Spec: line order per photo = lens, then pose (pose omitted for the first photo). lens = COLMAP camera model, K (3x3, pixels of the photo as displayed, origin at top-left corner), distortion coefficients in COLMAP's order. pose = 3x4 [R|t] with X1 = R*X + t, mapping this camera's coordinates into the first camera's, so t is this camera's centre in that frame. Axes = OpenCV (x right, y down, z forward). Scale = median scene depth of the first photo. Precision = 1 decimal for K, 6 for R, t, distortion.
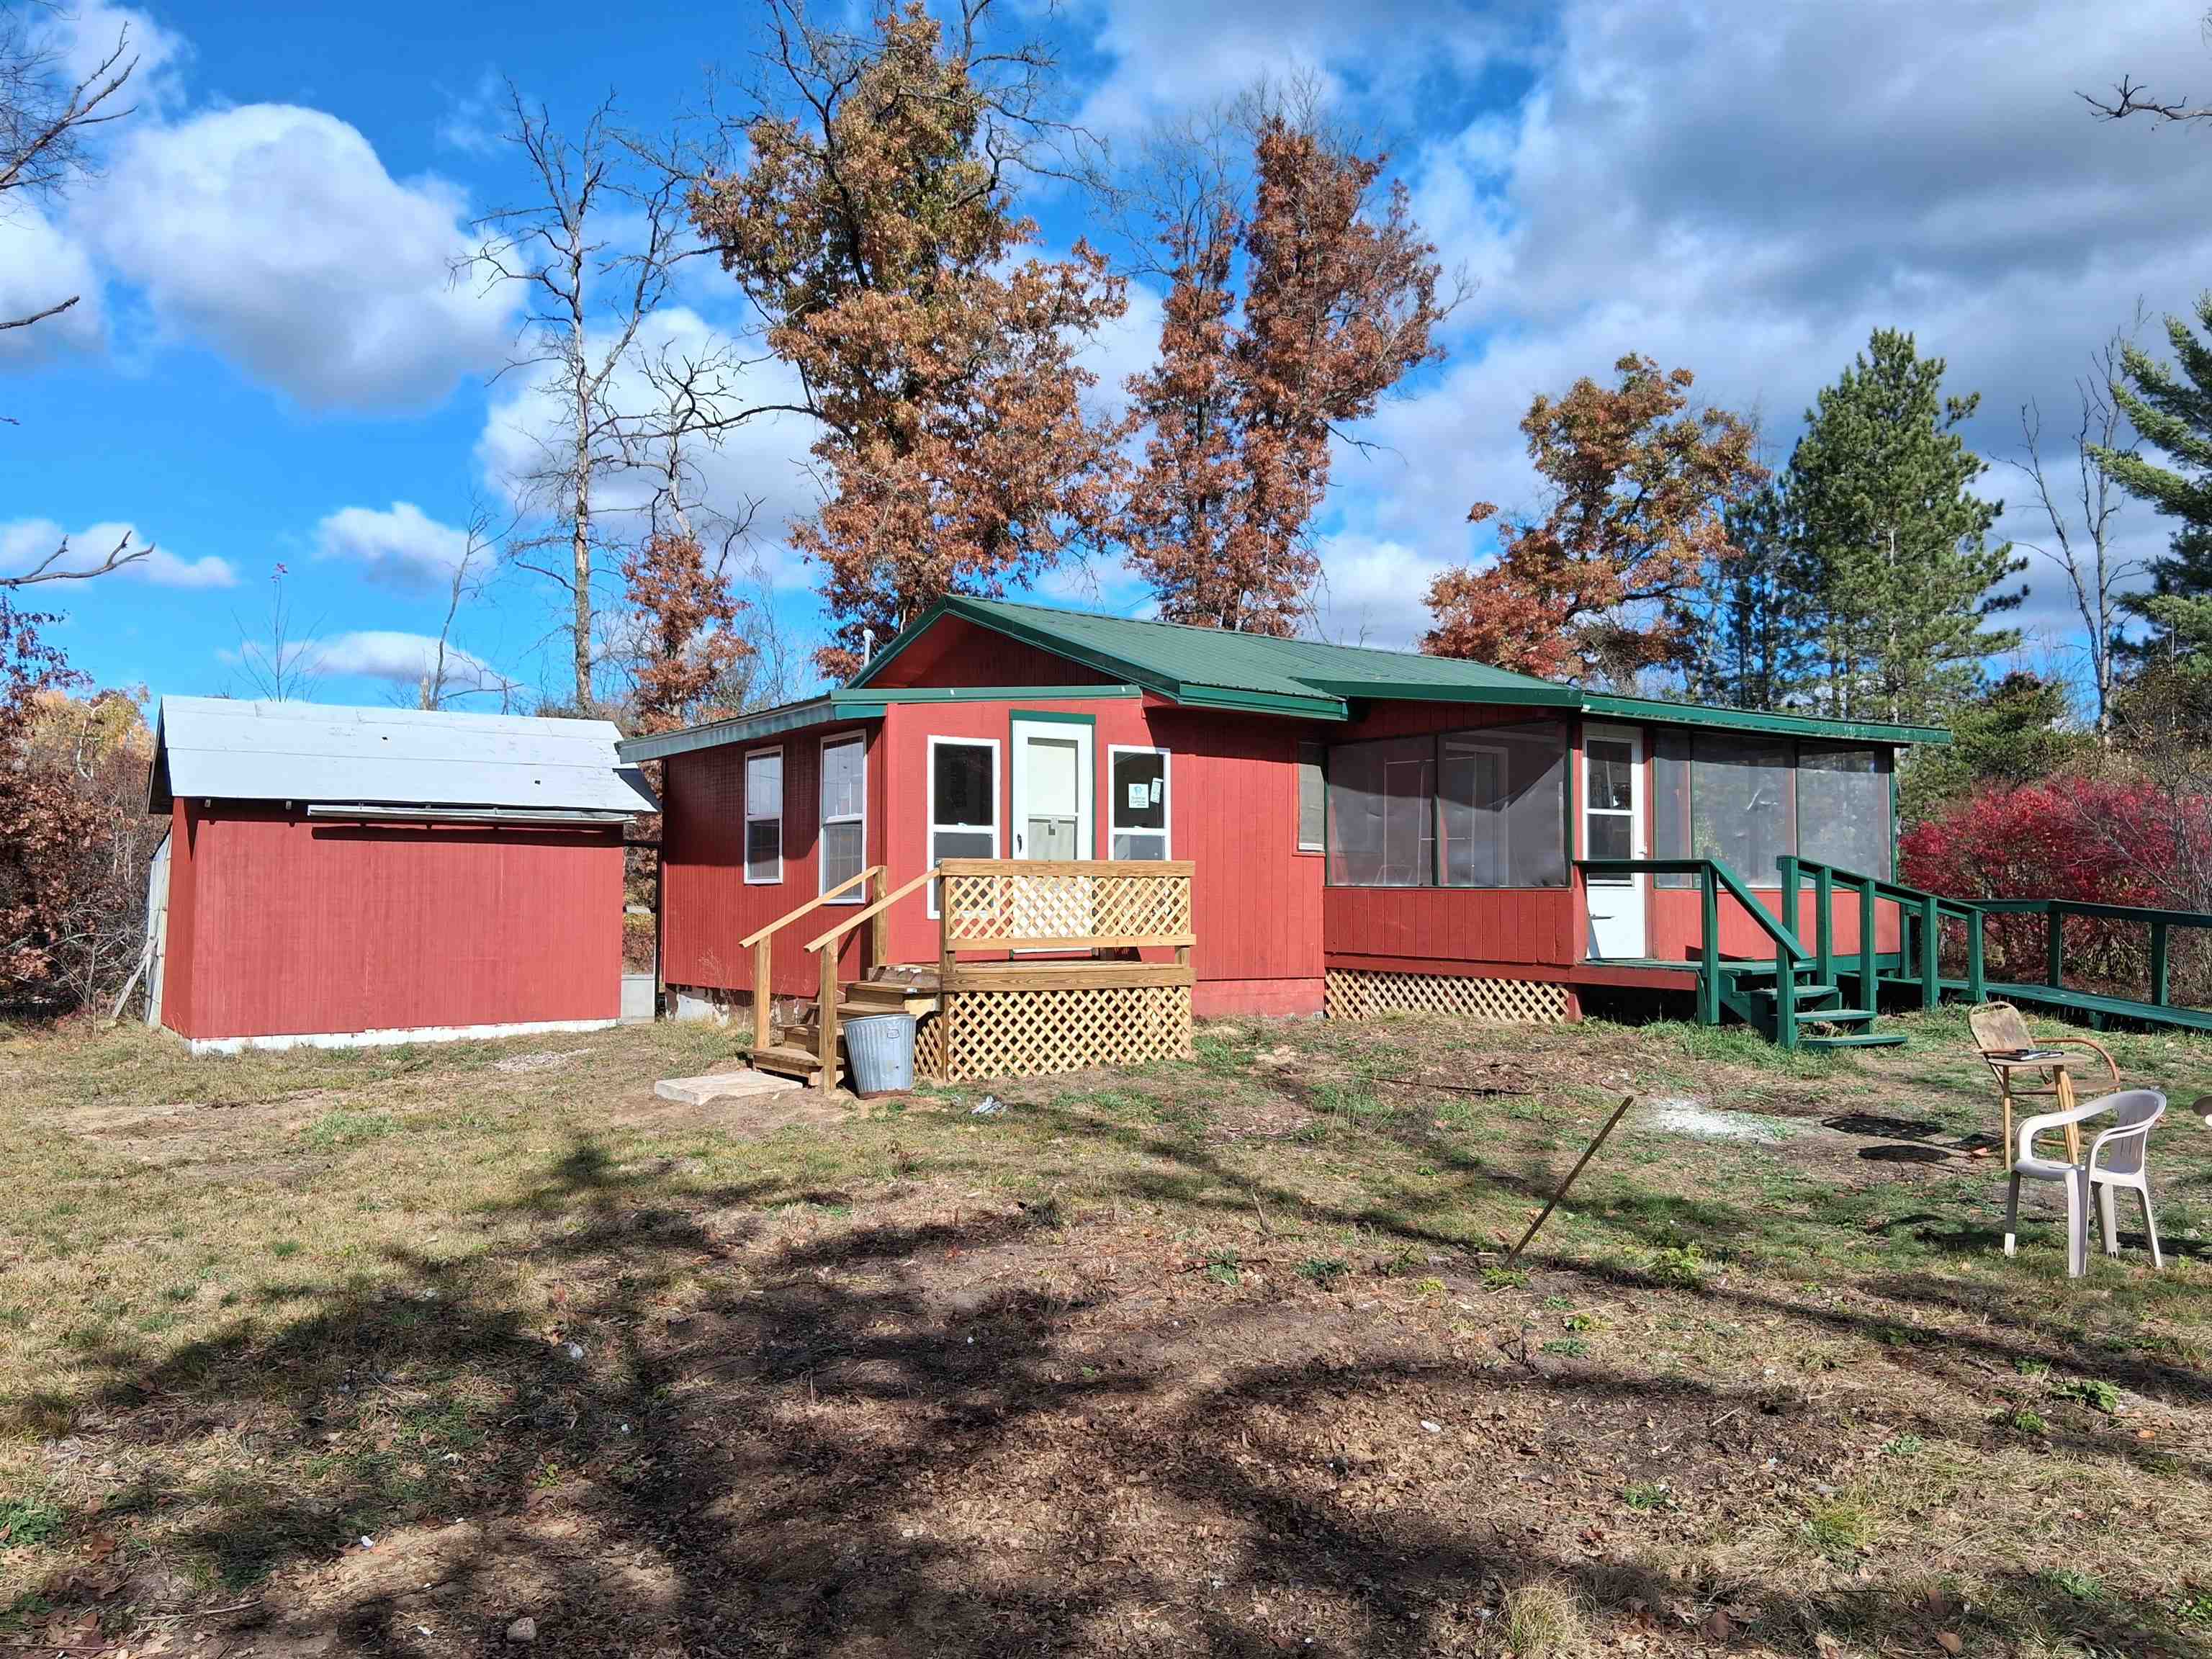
lens RADIAL K [[1658.7, 0, 1100.9], [0, 1658.7, 832.8], [0, 0, 1]] dist [0.107660, -0.171478]
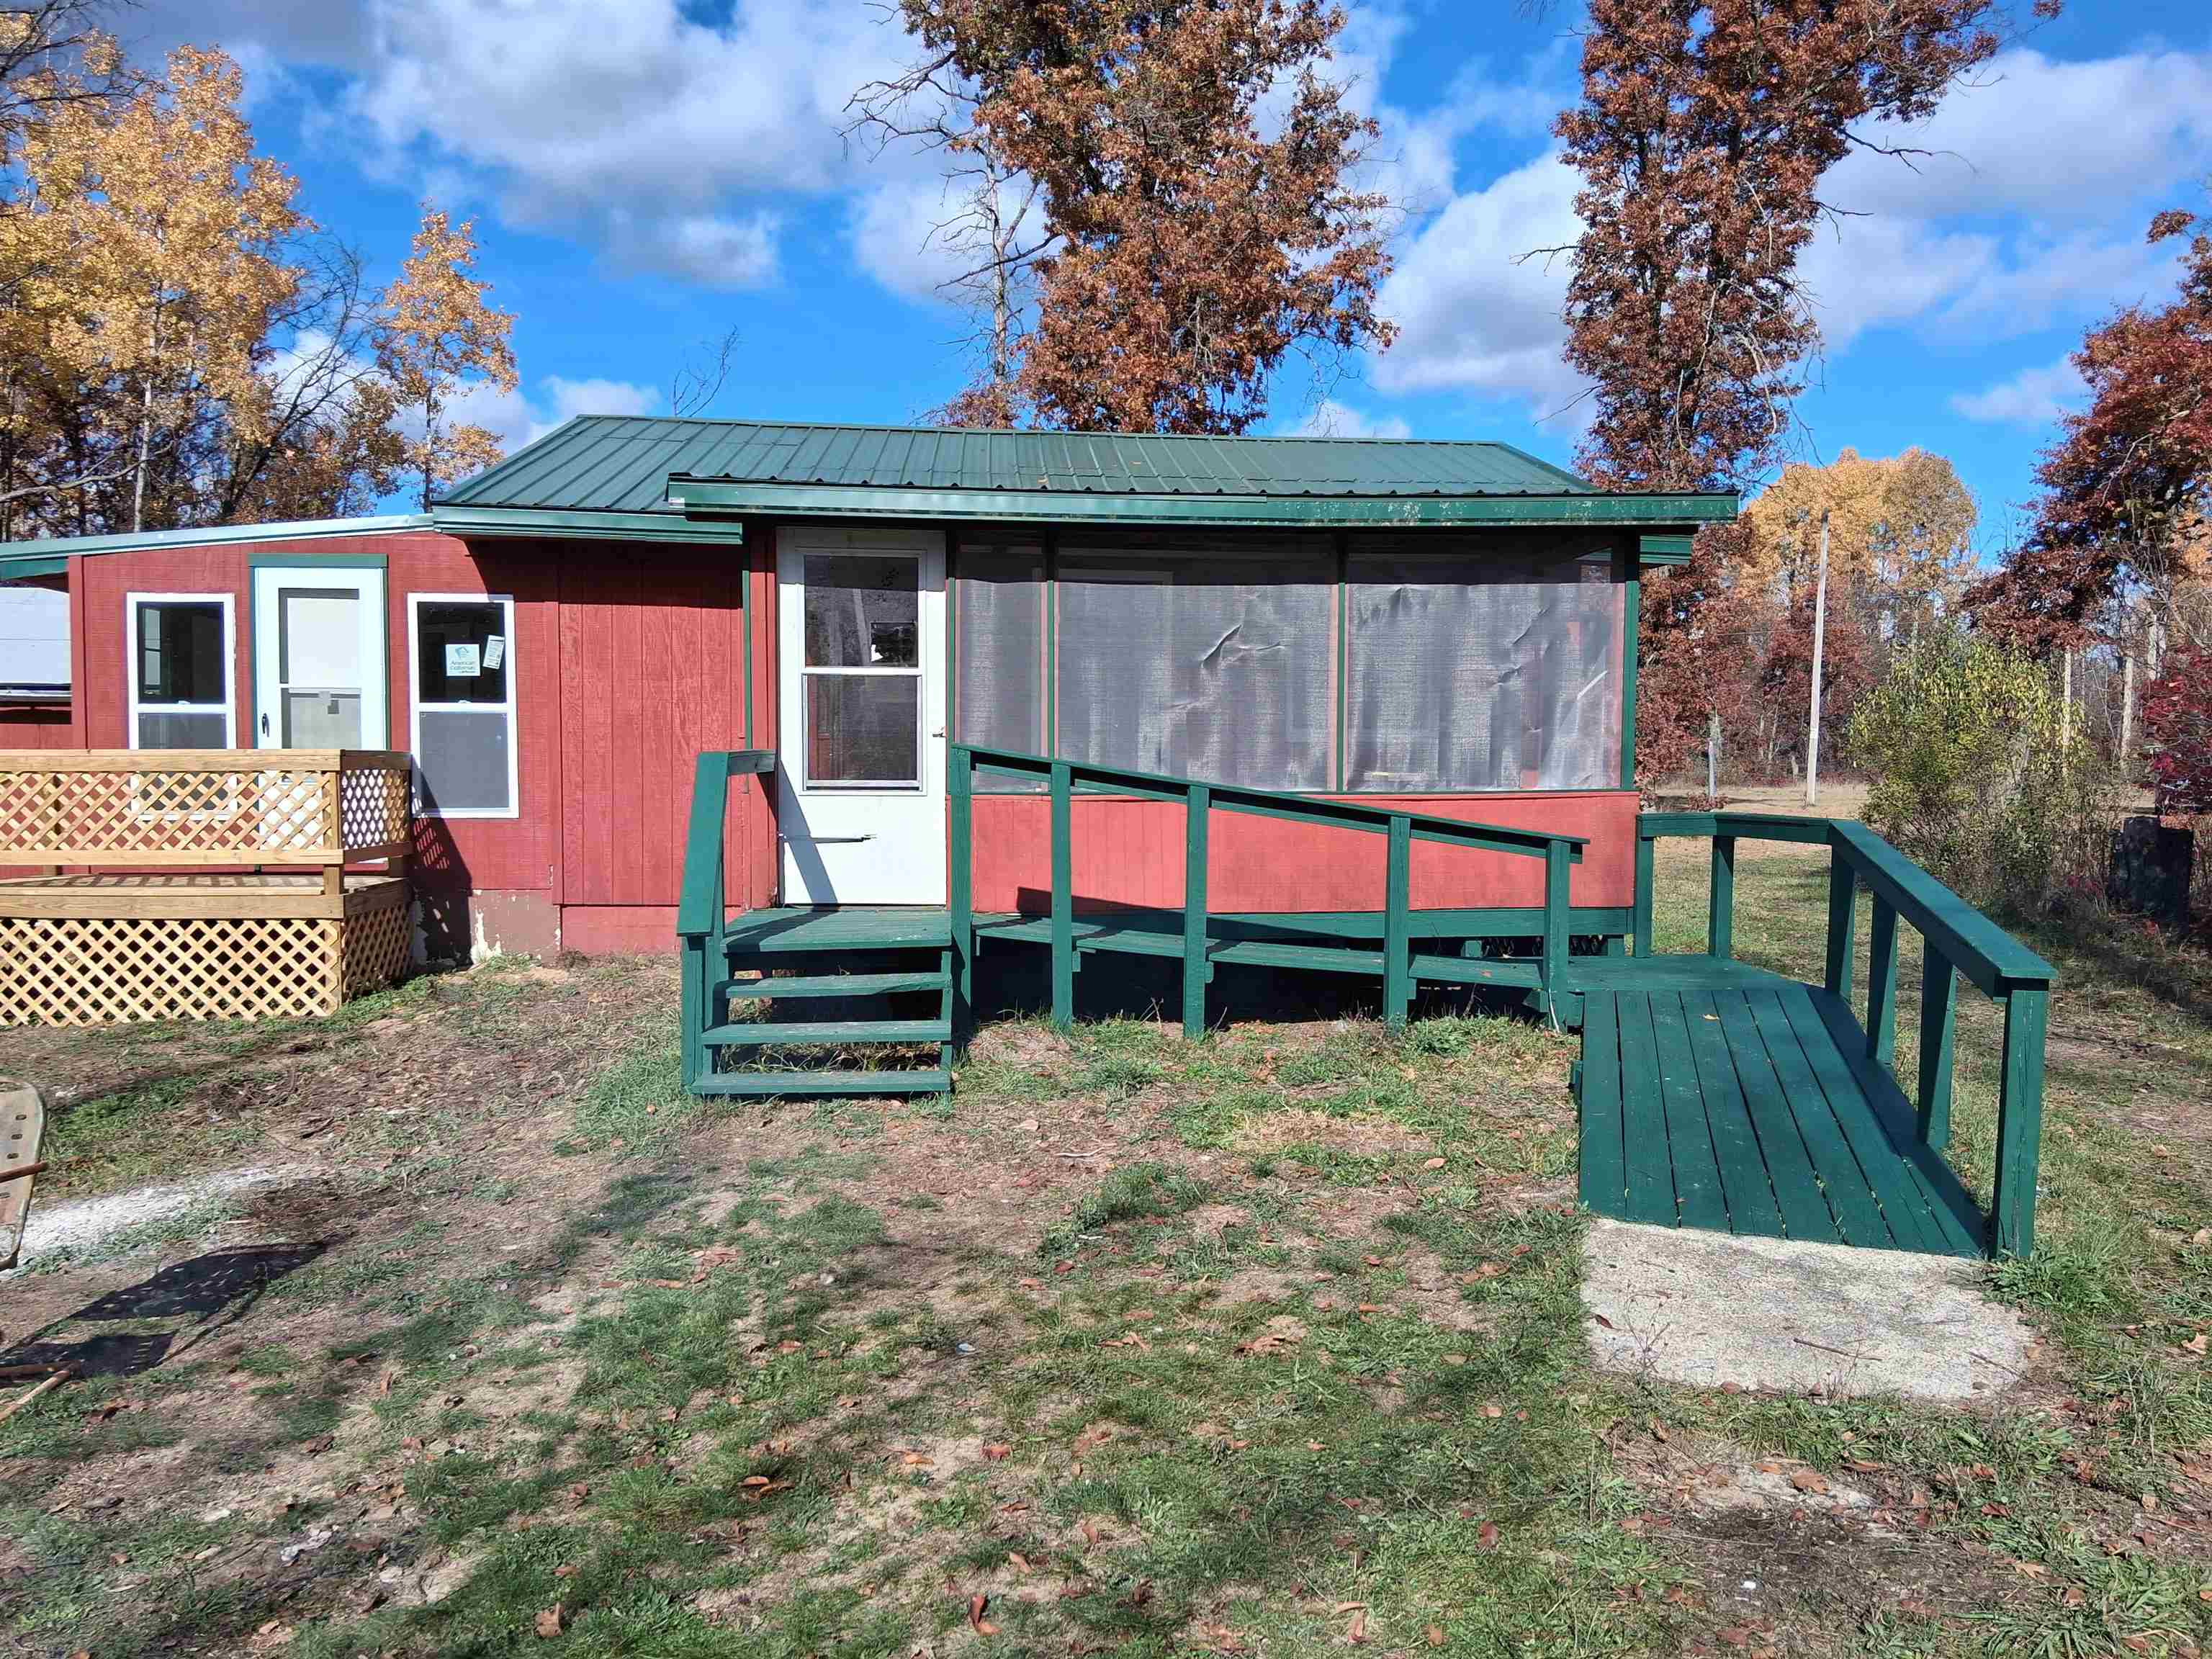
lens RADIAL K [[1658.7, 0, 1108.9], [0, 1658.7, 815.8], [0, 0, 1]] dist [0.107660, -0.171478]
pose [[0.864946, 0.021562, -0.501402, 0.610515], [0.015867, 0.997402, 0.070264, -0.000694], [0.501615, -0.068730, 0.862356, 0.450647]]
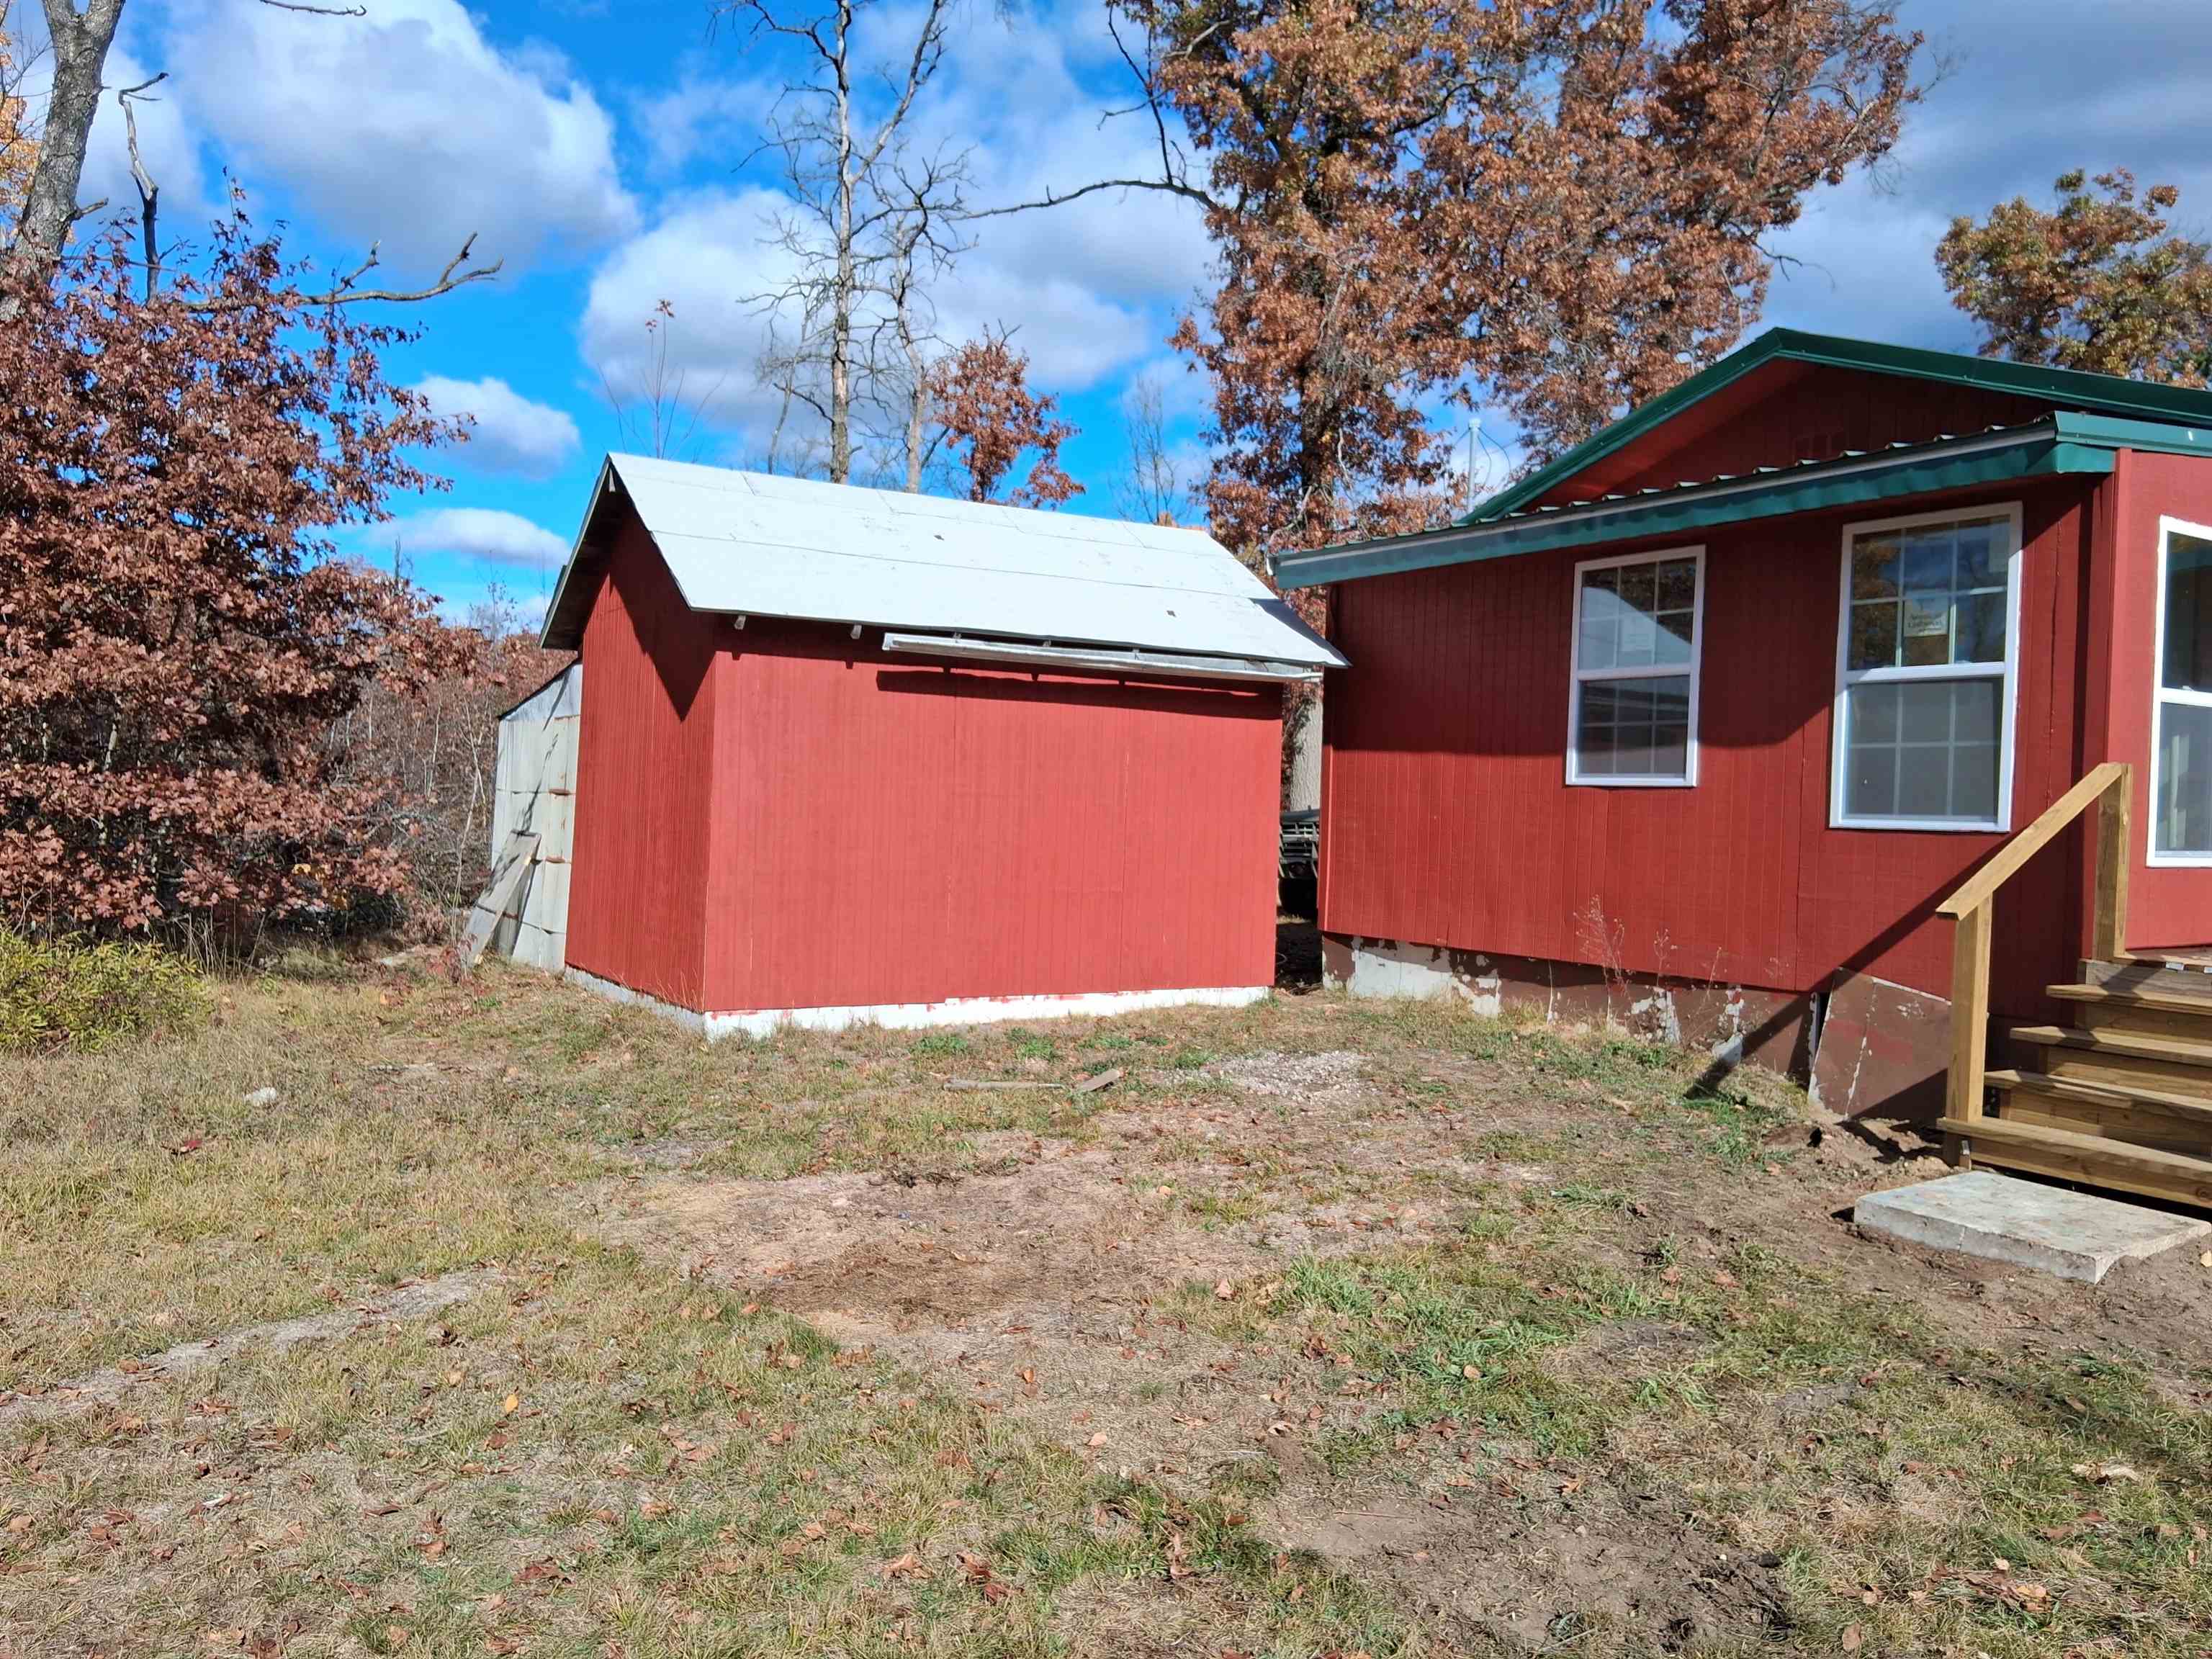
lens RADIAL K [[1658.7, 0, 1101.9], [0, 1658.7, 836.9], [0, 0, 1]] dist [0.107660, -0.171478]
pose [[0.998736, 0.032431, -0.038405, -0.352285], [-0.029941, 0.997518, 0.063723, 0.015663], [0.040376, -0.062492, 0.997228, 0.385707]]
